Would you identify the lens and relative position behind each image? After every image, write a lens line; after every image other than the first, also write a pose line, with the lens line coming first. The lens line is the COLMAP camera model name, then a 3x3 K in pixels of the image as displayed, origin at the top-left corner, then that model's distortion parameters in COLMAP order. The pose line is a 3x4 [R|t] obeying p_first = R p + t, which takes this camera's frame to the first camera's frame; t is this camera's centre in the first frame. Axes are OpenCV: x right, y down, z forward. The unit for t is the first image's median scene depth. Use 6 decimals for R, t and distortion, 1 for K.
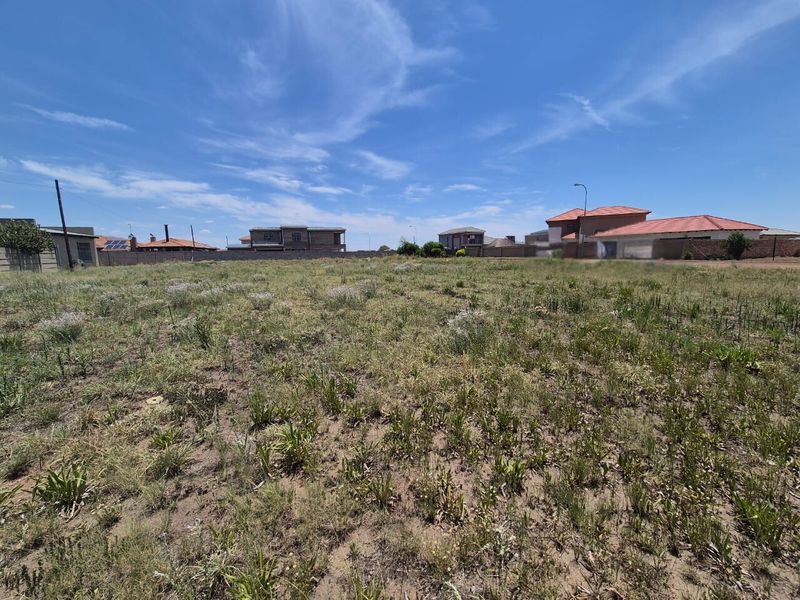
lens RADIAL K [[330.0, 0, 398.7], [0, 330.0, 300.3], [0, 0, 1]] dist [-0.000787, 0.001868]
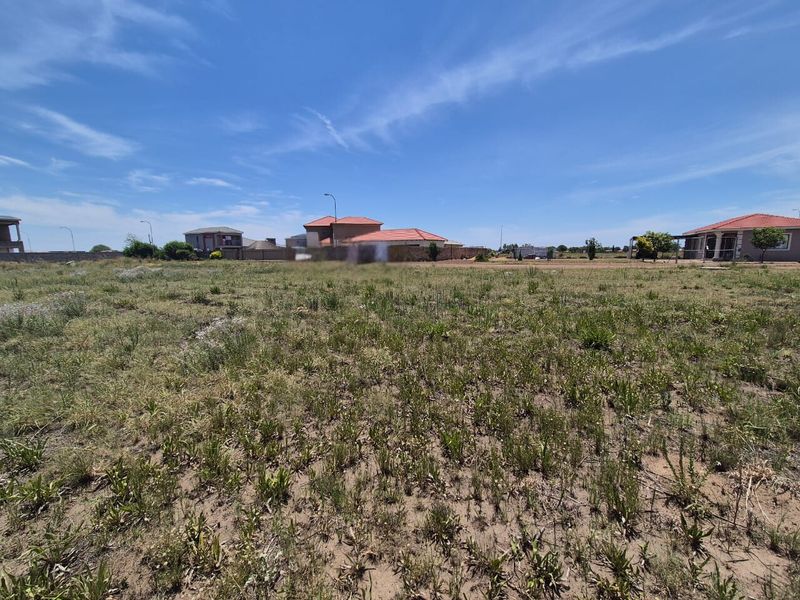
lens RADIAL K [[330.0, 0, 398.1], [0, 330.0, 298.5], [0, 0, 1]] dist [-0.000787, 0.001868]
pose [[0.776340, -0.076461, 0.625659, 0.012756], [0.085036, 0.996246, 0.016235, 0.000629], [-0.624552, 0.040600, 0.779927, 0.003350]]
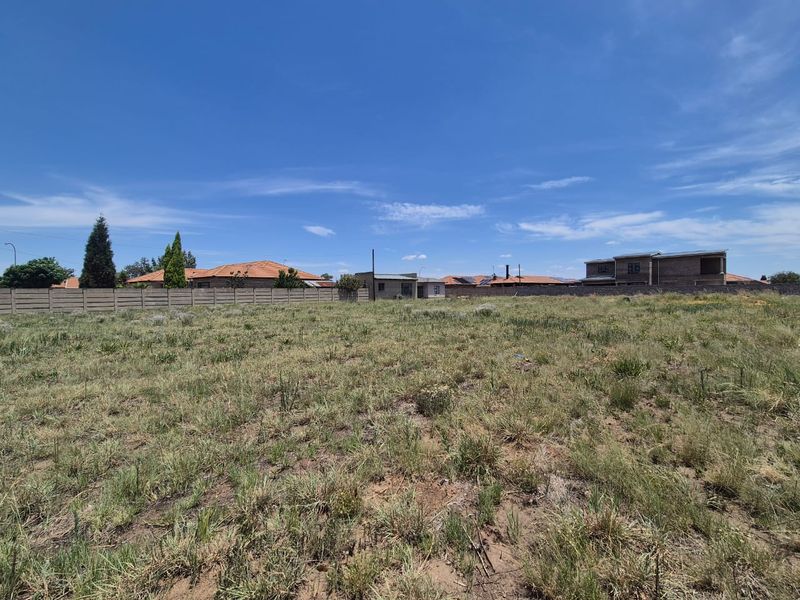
lens RADIAL K [[330.0, 0, 397.6], [0, 330.0, 301.8], [0, 0, 1]] dist [-0.000787, 0.001868]
pose [[0.379922, 0.036361, -0.924303, 0.891167], [-0.122842, 0.992360, -0.011455, -0.109365], [0.916825, 0.117895, 0.381486, 0.640692]]
